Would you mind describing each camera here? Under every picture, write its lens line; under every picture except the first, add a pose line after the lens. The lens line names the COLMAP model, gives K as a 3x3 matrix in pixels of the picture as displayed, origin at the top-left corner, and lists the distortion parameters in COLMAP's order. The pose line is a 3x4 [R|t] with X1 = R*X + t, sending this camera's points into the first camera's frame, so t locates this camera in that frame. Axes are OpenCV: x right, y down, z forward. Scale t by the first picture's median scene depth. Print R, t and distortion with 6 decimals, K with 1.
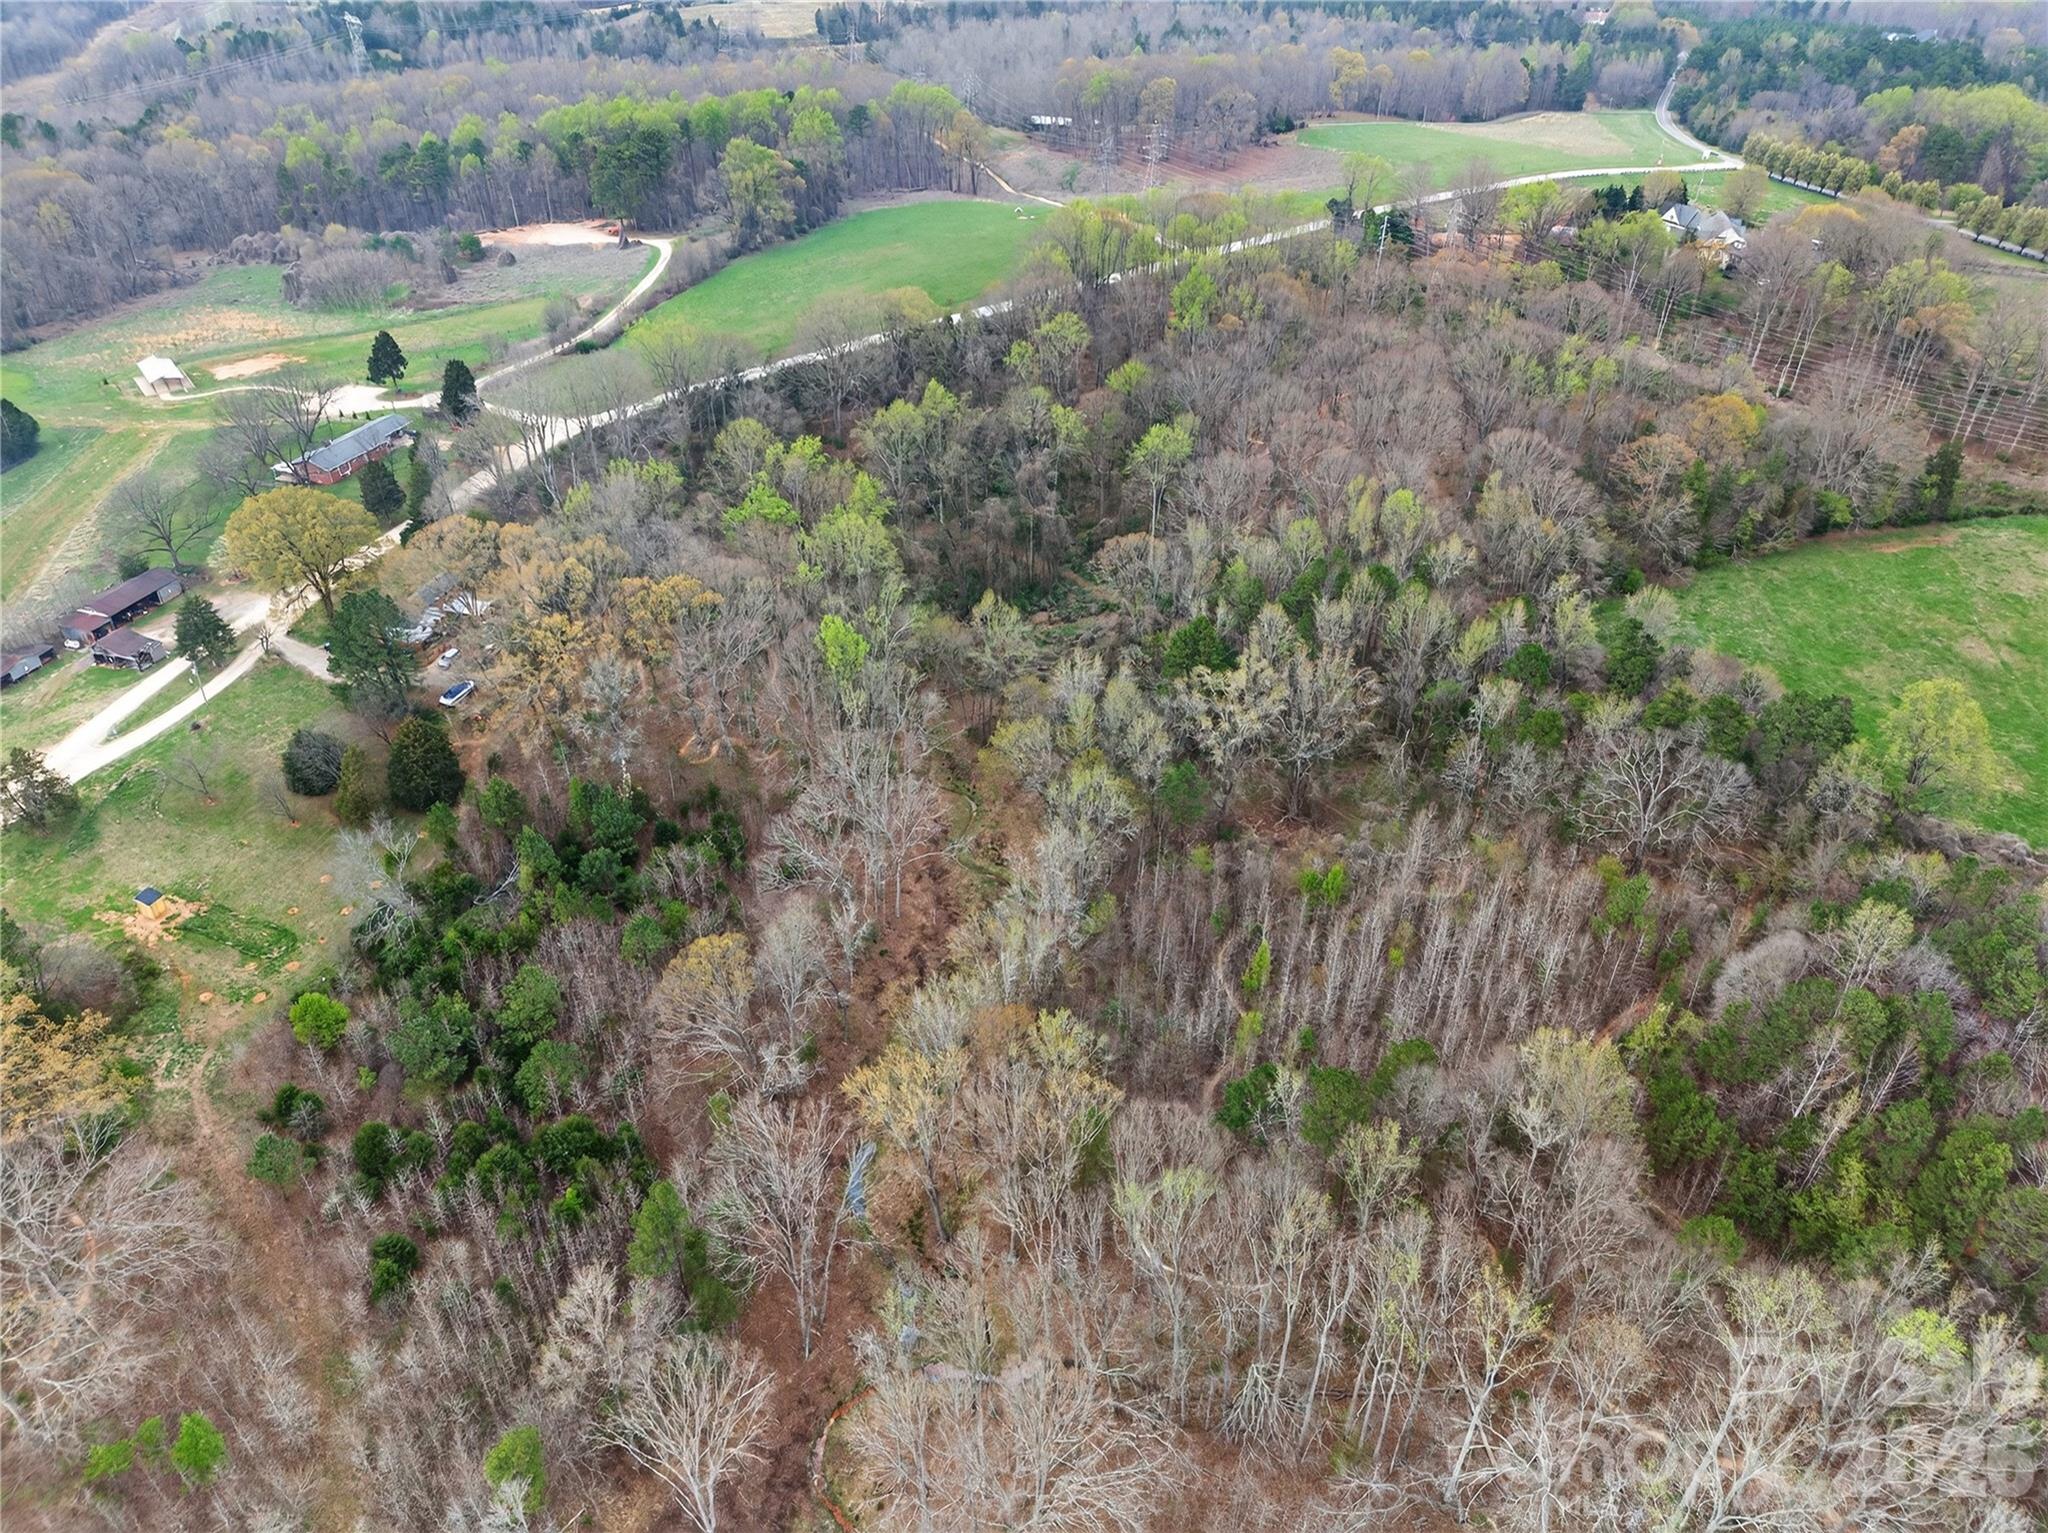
lens RADIAL K [[1381.7, 0, 1024.0], [0, 1381.7, 766.5], [0, 0, 1]] dist [0.016489, -0.014908]
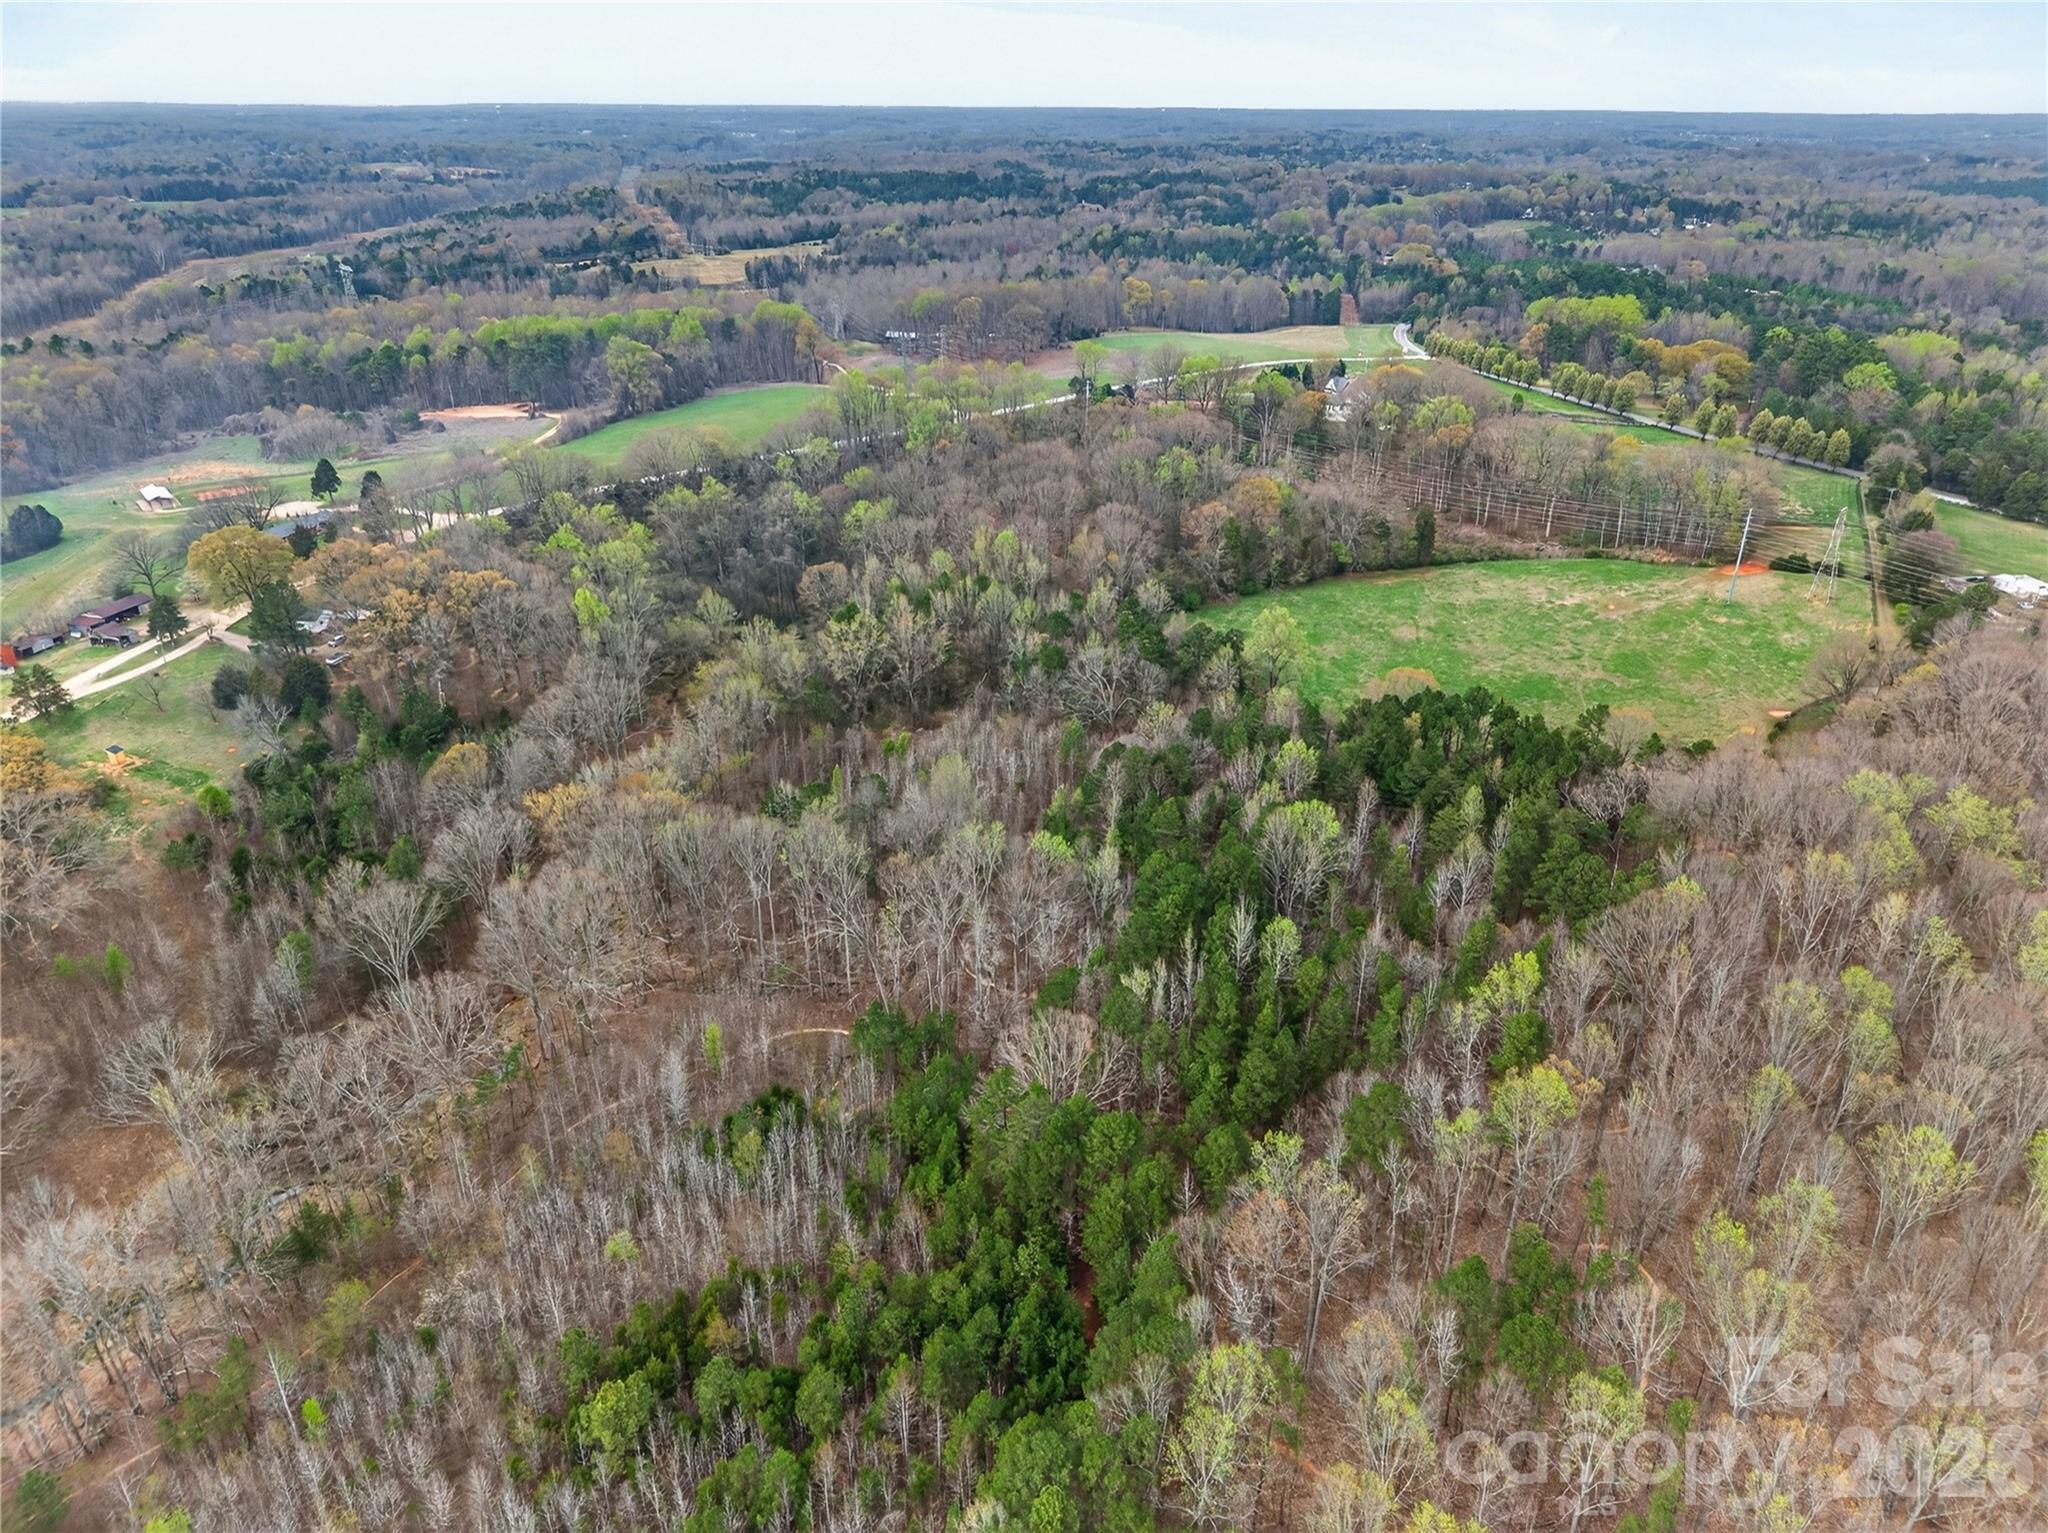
lens RADIAL K [[1381.7, 0, 1024.0], [0, 1381.7, 766.5], [0, 0, 1]] dist [0.016489, -0.014908]
pose [[0.999879, -0.012753, 0.008864, 0.233751], [0.013998, 0.987238, -0.158637, 0.235171], [-0.006728, 0.158742, 0.987297, -0.337017]]
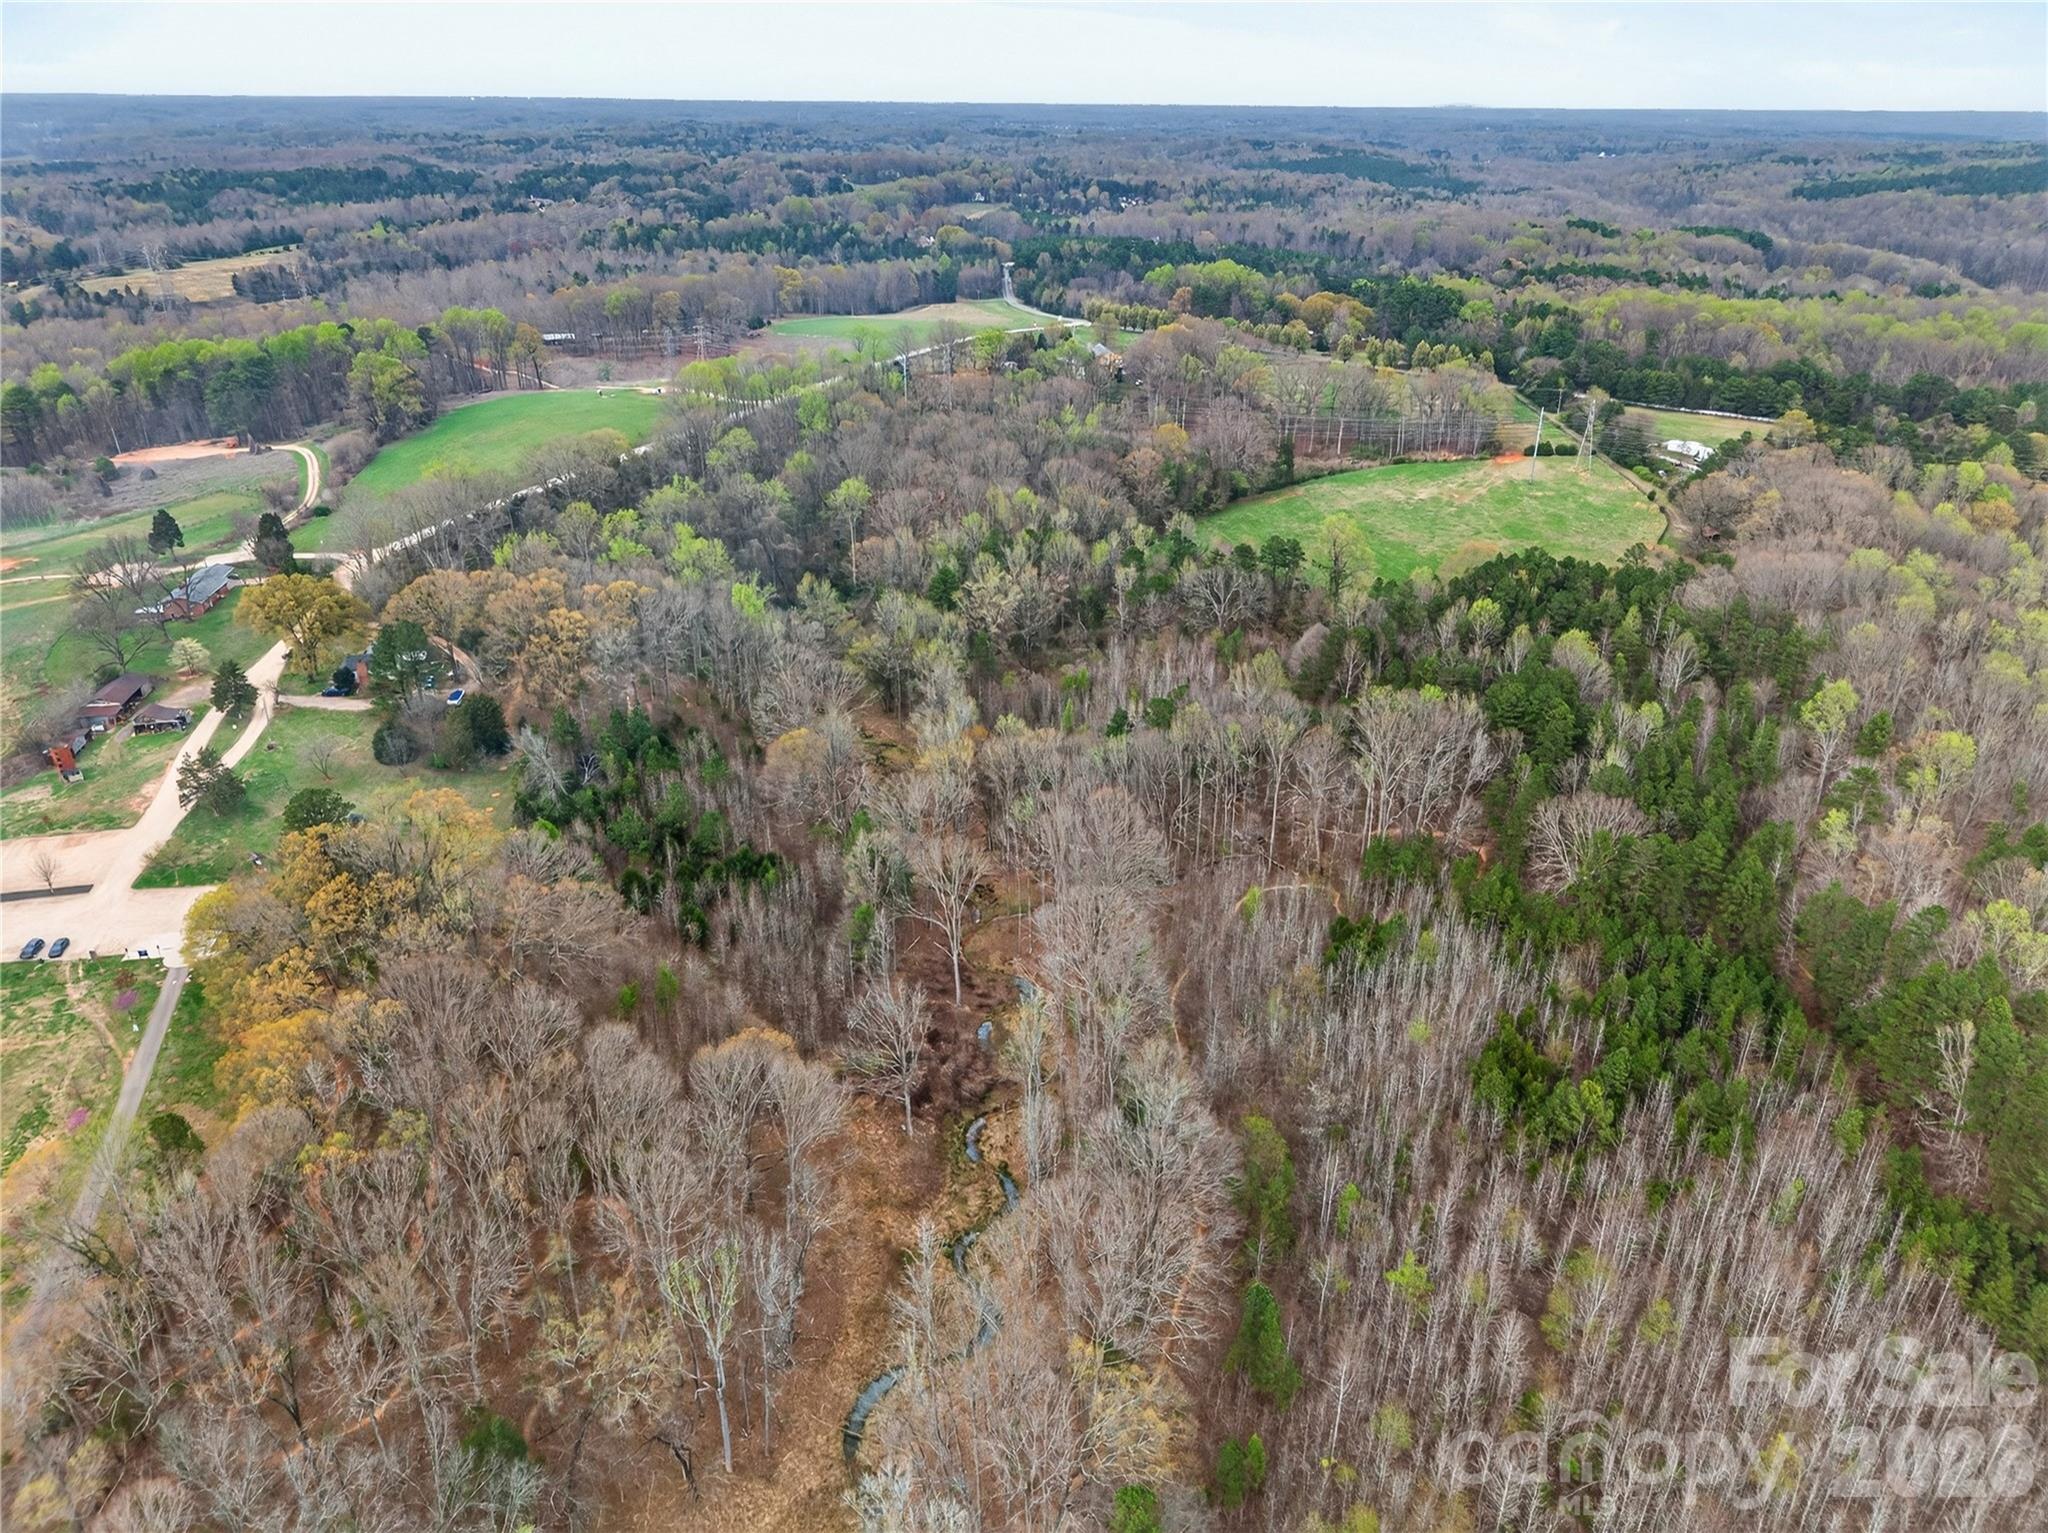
lens RADIAL K [[1385.9, 0, 1024.0], [0, 1385.9, 766.5], [0, 0, 1]] dist [0.027775, -0.036251]
pose [[0.892594, -0.203056, 0.402547, -0.367959], [0.262101, 0.960169, -0.096839, 0.225007], [-0.366850, 0.191946, 0.910263, -0.337898]]
